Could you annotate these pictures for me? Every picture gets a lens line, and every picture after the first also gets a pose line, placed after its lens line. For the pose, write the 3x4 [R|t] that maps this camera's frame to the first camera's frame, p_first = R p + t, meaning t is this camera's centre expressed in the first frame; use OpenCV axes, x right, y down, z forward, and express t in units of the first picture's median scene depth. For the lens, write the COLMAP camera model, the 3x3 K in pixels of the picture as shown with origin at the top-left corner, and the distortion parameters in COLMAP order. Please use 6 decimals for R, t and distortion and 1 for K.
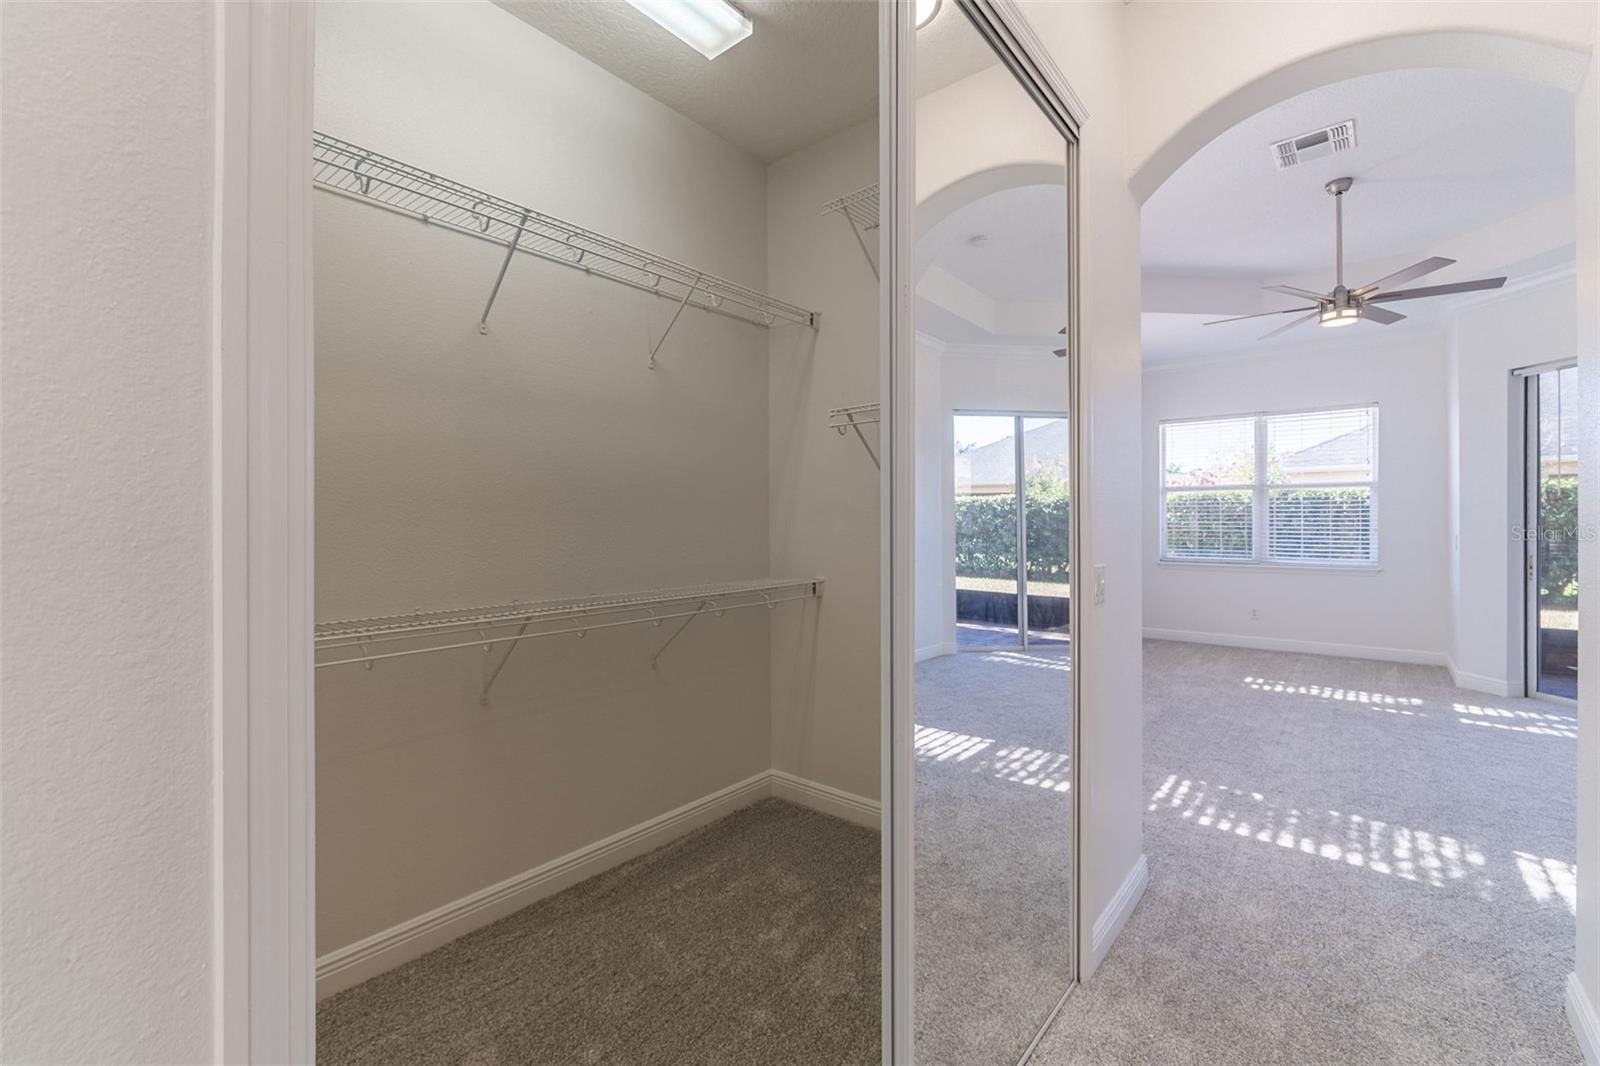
lens RADIAL K [[677.3, 0, 807.5], [0, 677.3, 525.1], [0, 0, 1]] dist [-0.002131, -0.001906]
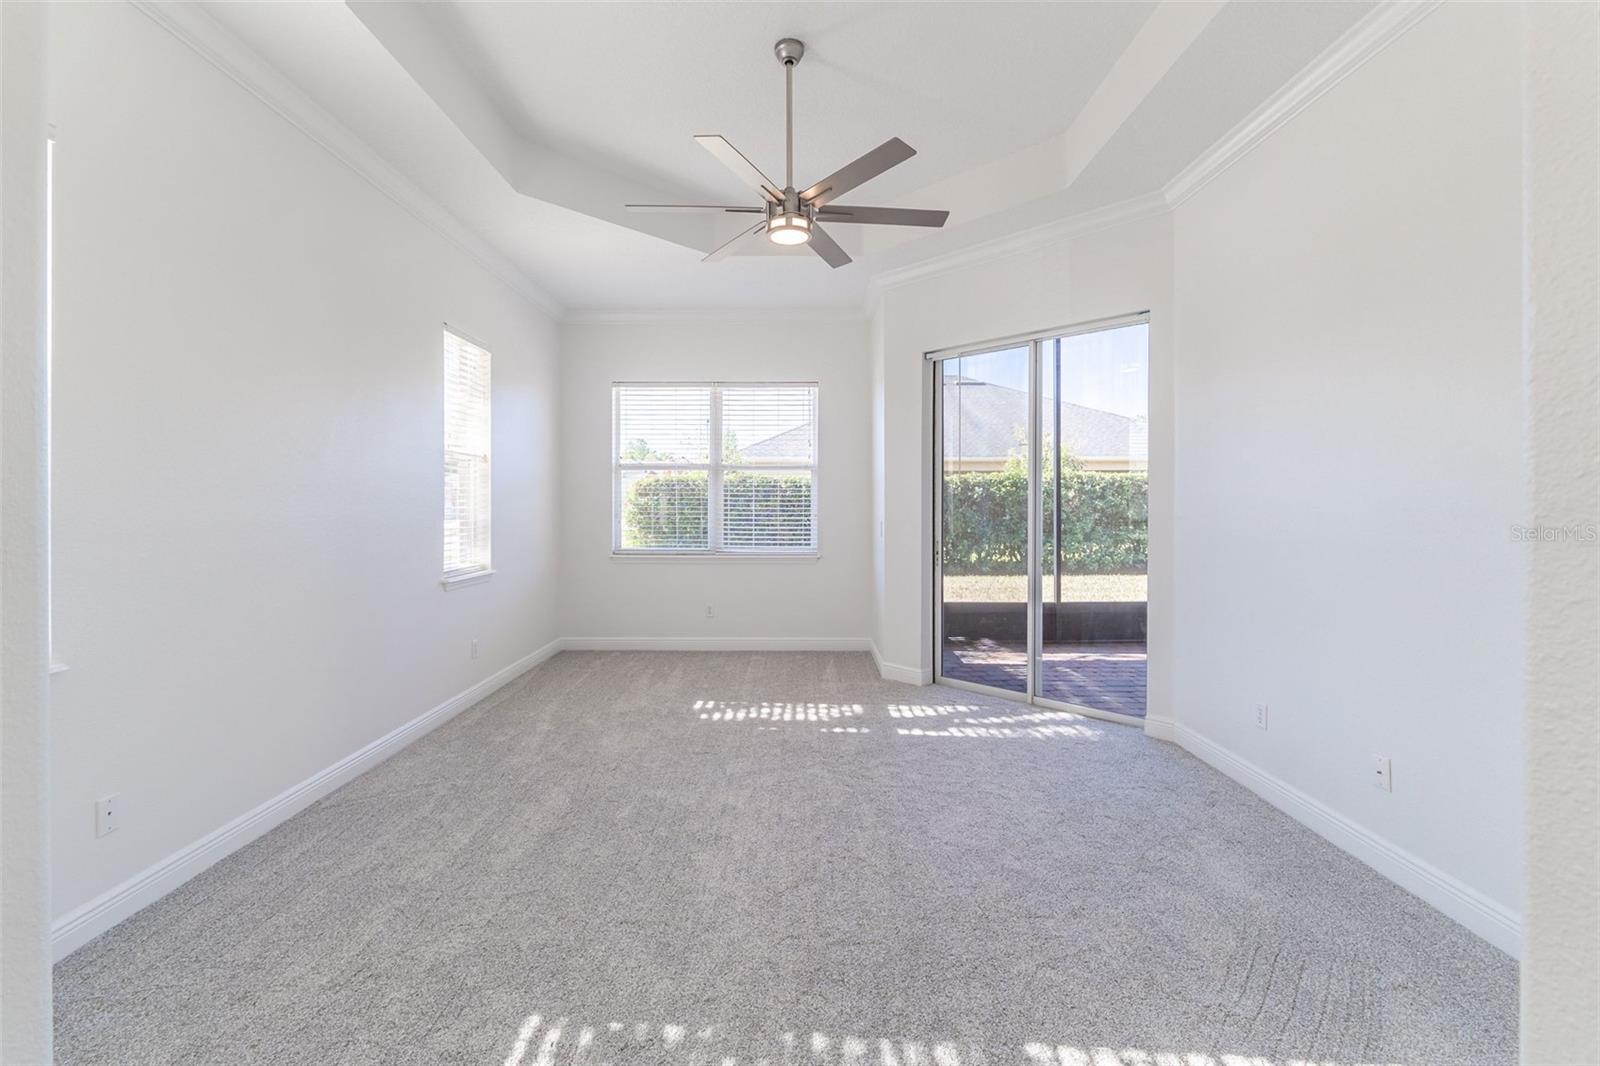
lens RADIAL K [[677.3, 0, 782.5], [0, 677.3, 503.0], [0, 0, 1]] dist [-0.002131, -0.001906]
pose [[0.786974, 0.004391, 0.616971, 0.269584], [0.002004, 0.999951, -0.009672, -0.001265], [-0.616983, 0.008848, 0.786927, 0.350901]]
